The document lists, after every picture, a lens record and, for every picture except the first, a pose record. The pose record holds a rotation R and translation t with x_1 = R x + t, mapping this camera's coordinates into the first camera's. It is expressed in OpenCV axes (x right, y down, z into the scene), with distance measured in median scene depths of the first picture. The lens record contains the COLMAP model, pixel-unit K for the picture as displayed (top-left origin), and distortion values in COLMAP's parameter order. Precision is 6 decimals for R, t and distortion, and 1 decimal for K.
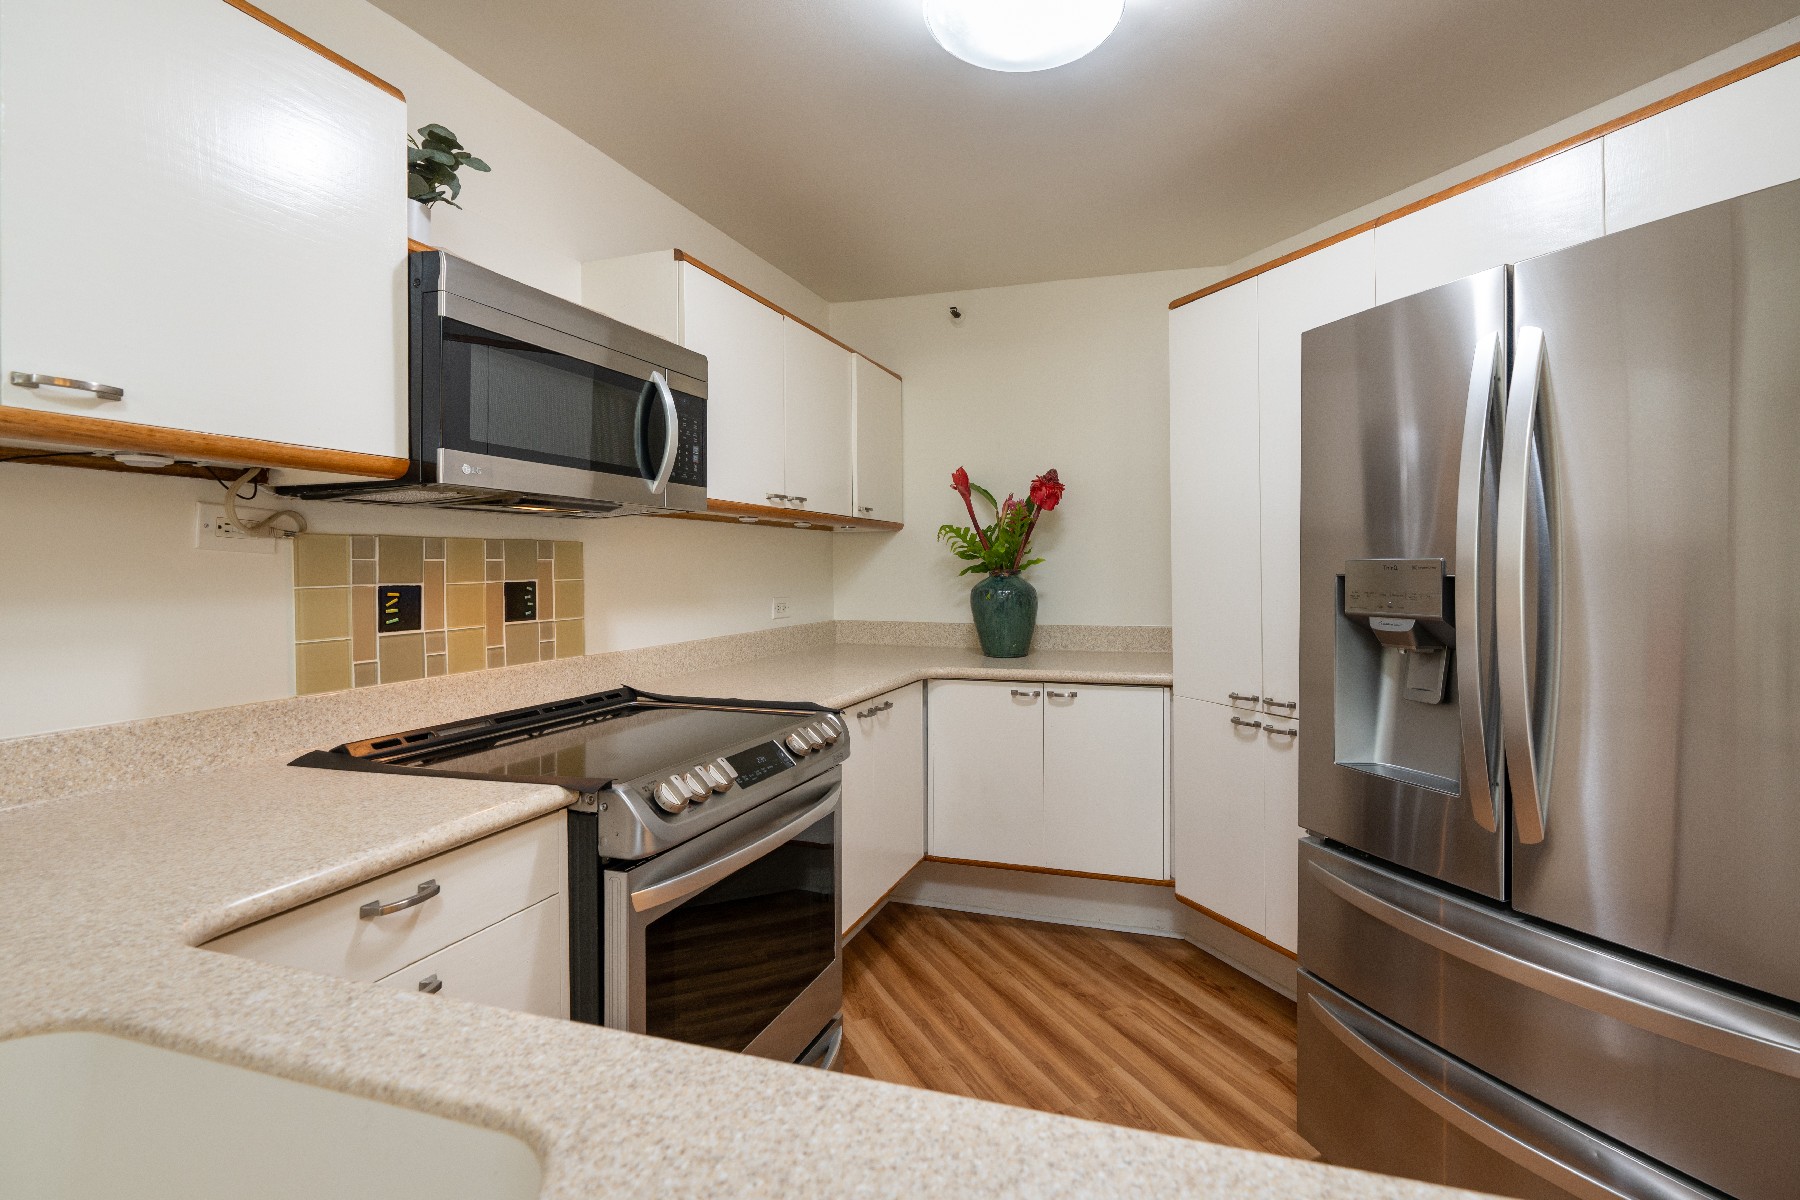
lens RADIAL K [[823.8, 0, 972.4], [0, 823.8, 573.0], [0, 0, 1]] dist [-0.010681, 0.004095]
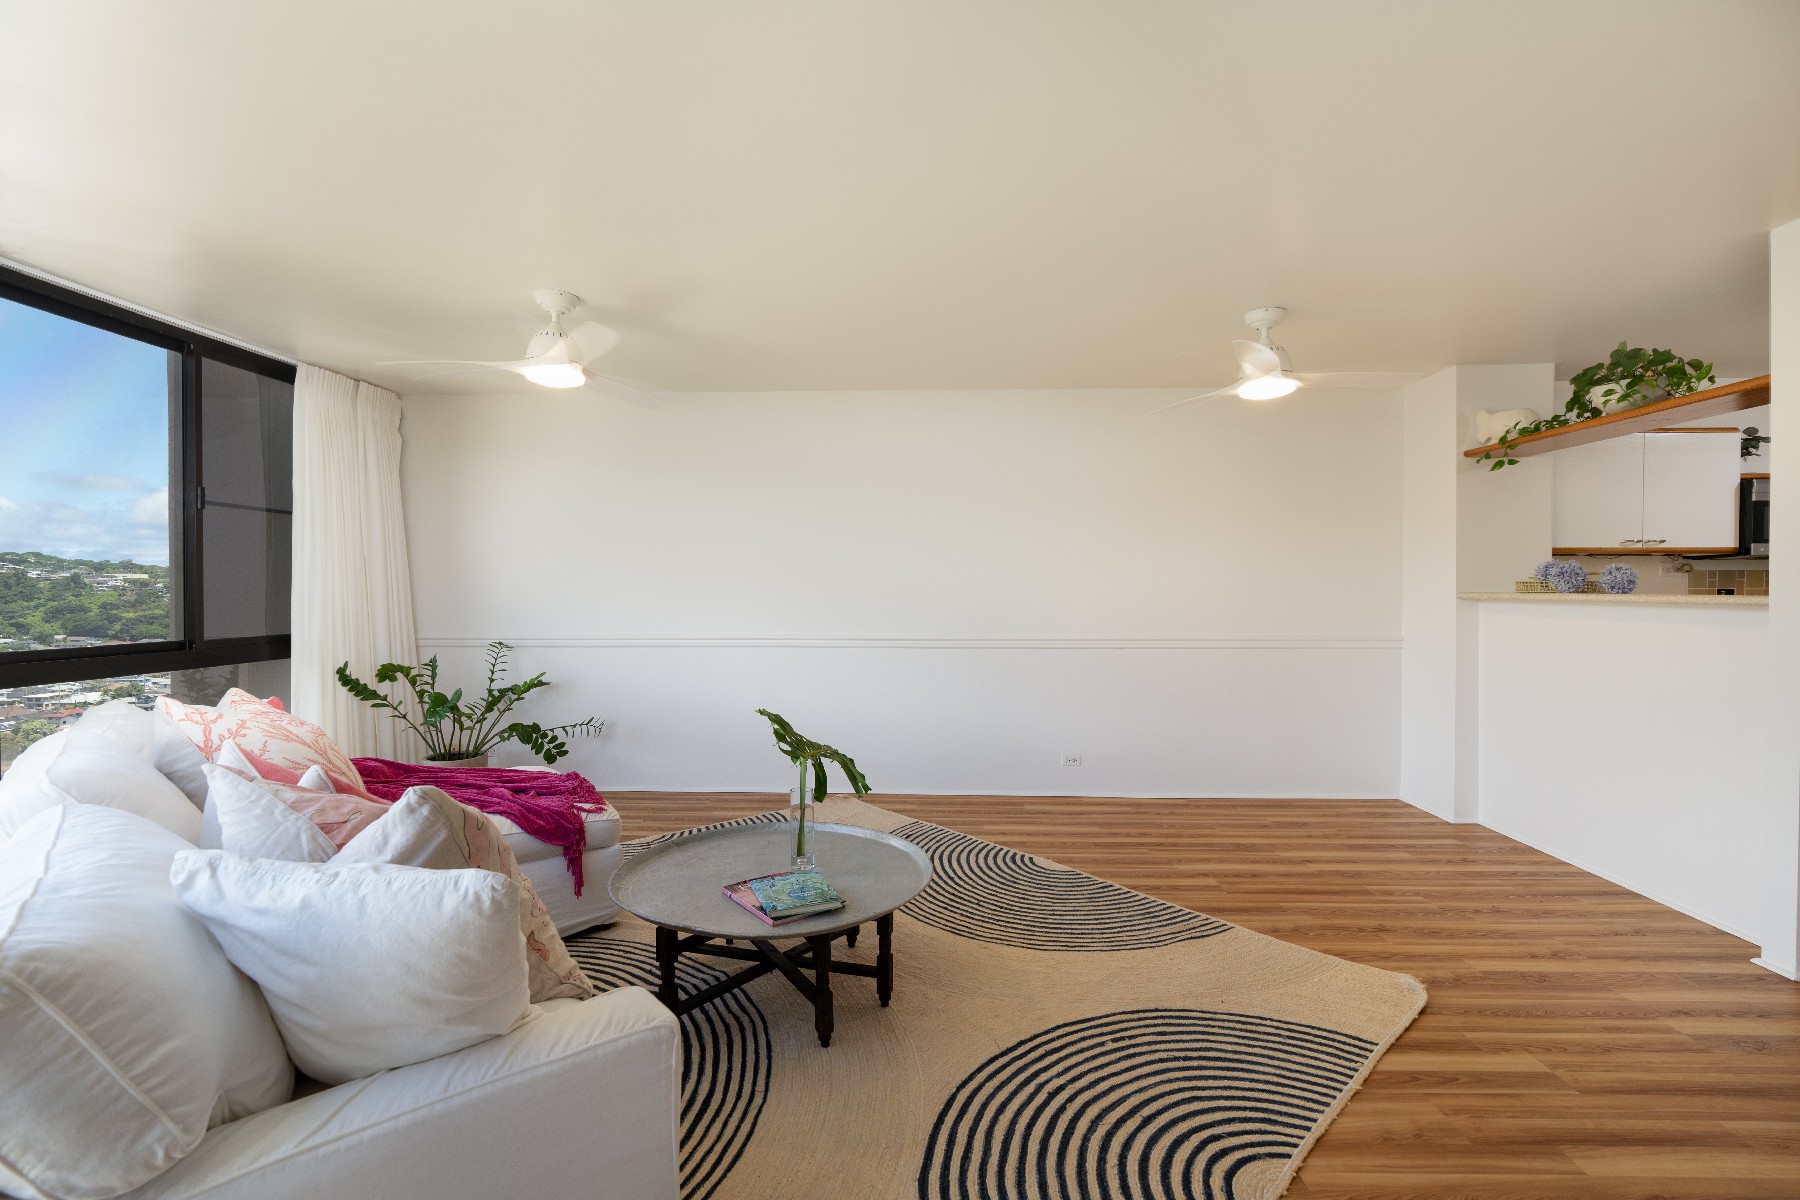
lens RADIAL K [[823.8, 0, 901.1], [0, 823.8, 582.1], [0, 0, 1]] dist [-0.010681, 0.004095]
pose [[0.254188, 0.010150, -0.967102, 0.988184], [-0.007041, 0.999938, 0.008644, -0.008972], [0.967129, 0.004612, 0.254243, -1.876763]]
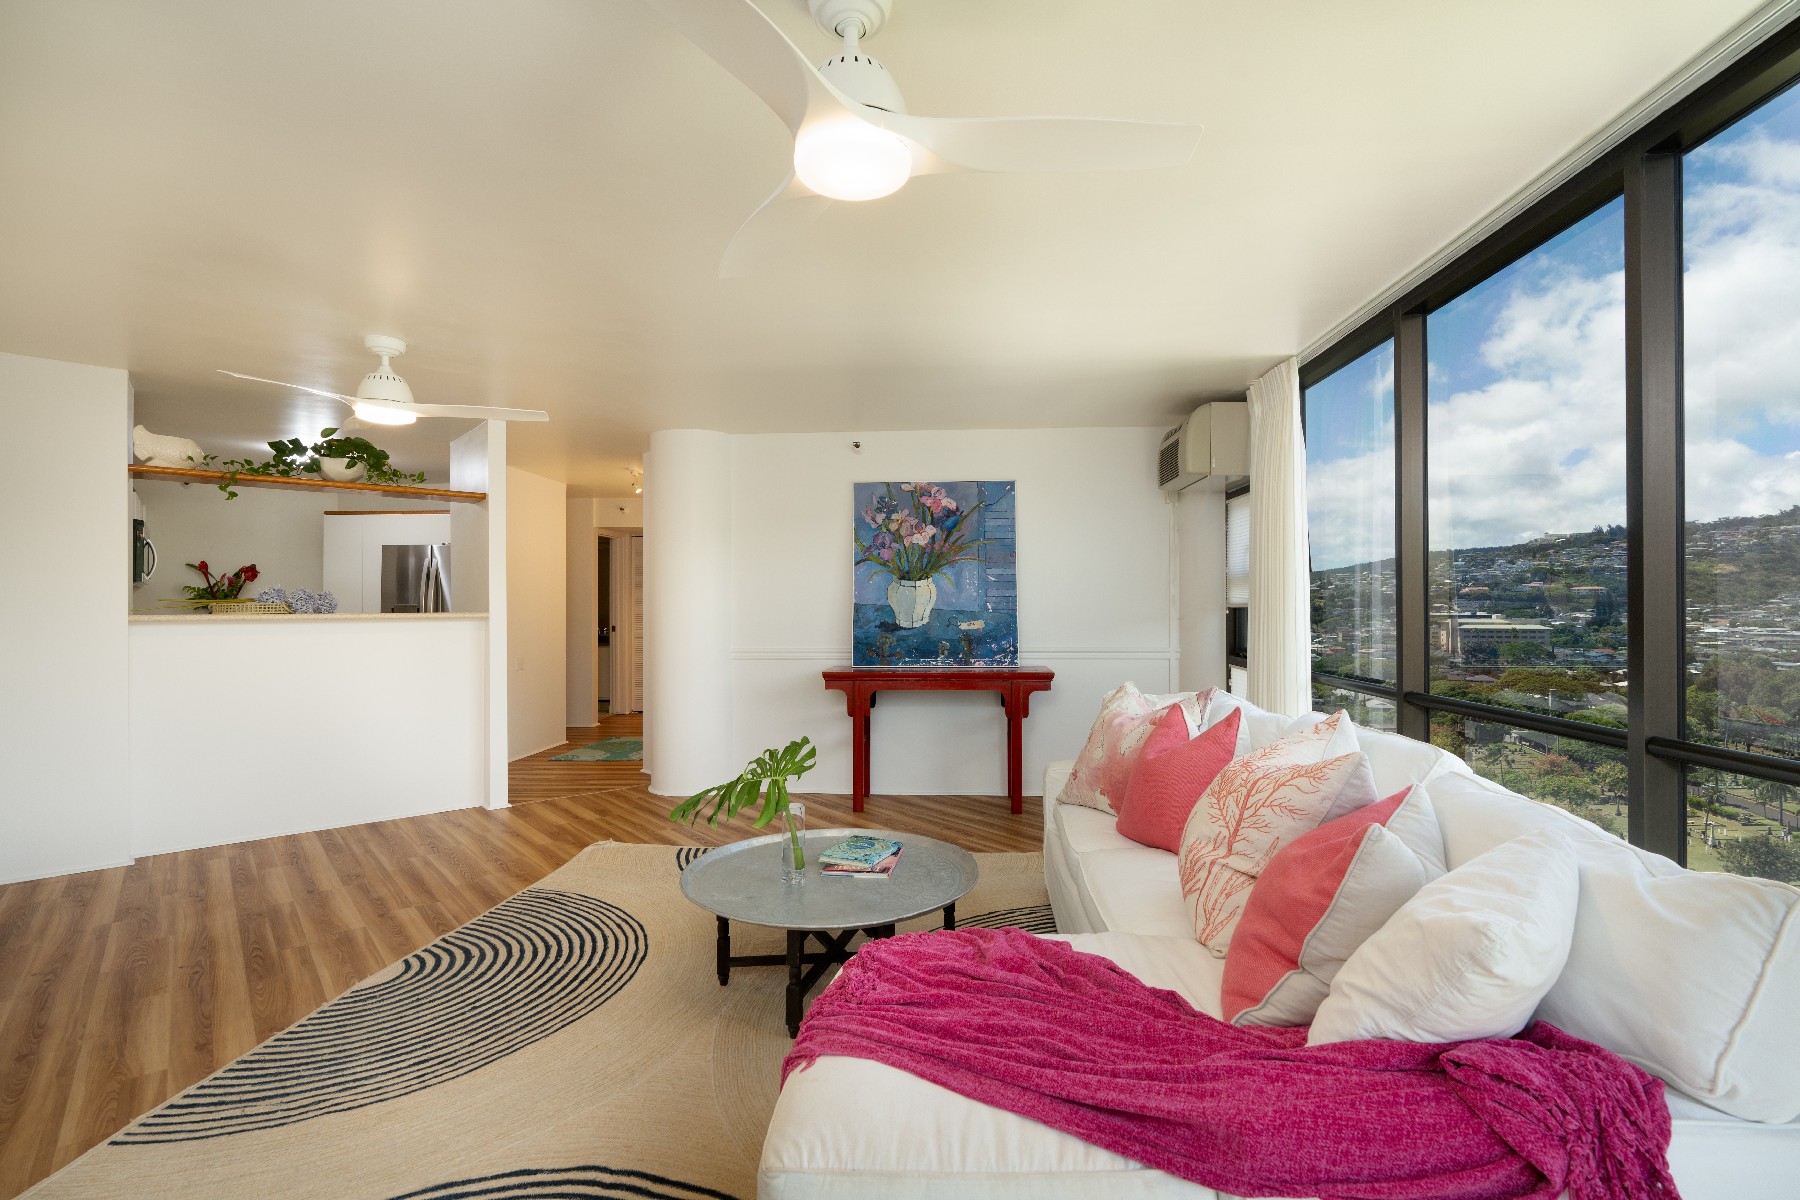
lens RADIAL K [[823.8, 0, 918.2], [0, 823.8, 598.1], [0, 0, 1]] dist [-0.010681, 0.004095]
pose [[0.521780, 0.015748, 0.852935, -1.307010], [0.001422, 0.999812, -0.019330, 0.024273], [-0.853079, 0.011299, 0.521660, -2.554678]]
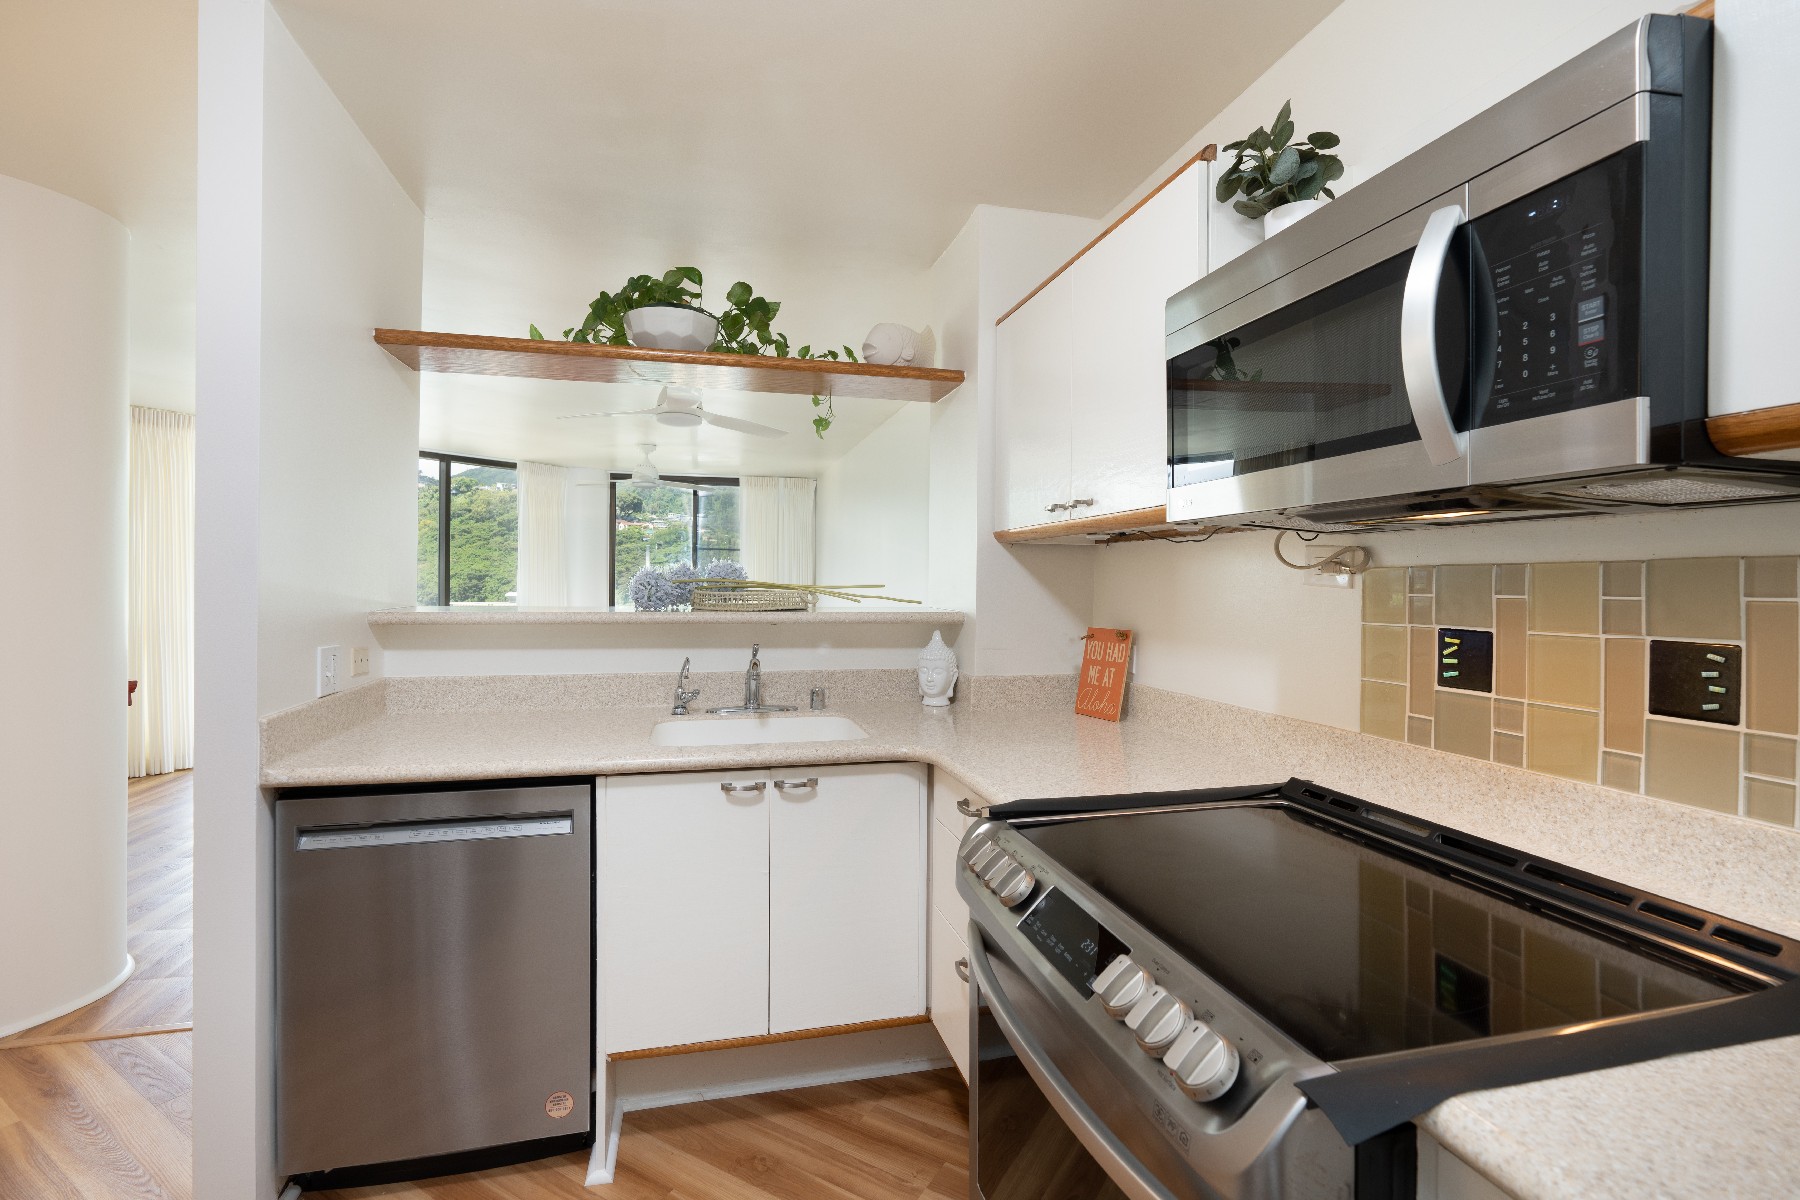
lens RADIAL K [[823.8, 0, 903.9], [0, 823.8, 583.9], [0, 0, 1]] dist [-0.010681, 0.004095]
pose [[-0.852606, 0.002004, -0.522550, 0.120250], [-0.004153, 0.999935, 0.010611, -0.027302], [0.522537, 0.011217, -0.852543, 1.131317]]
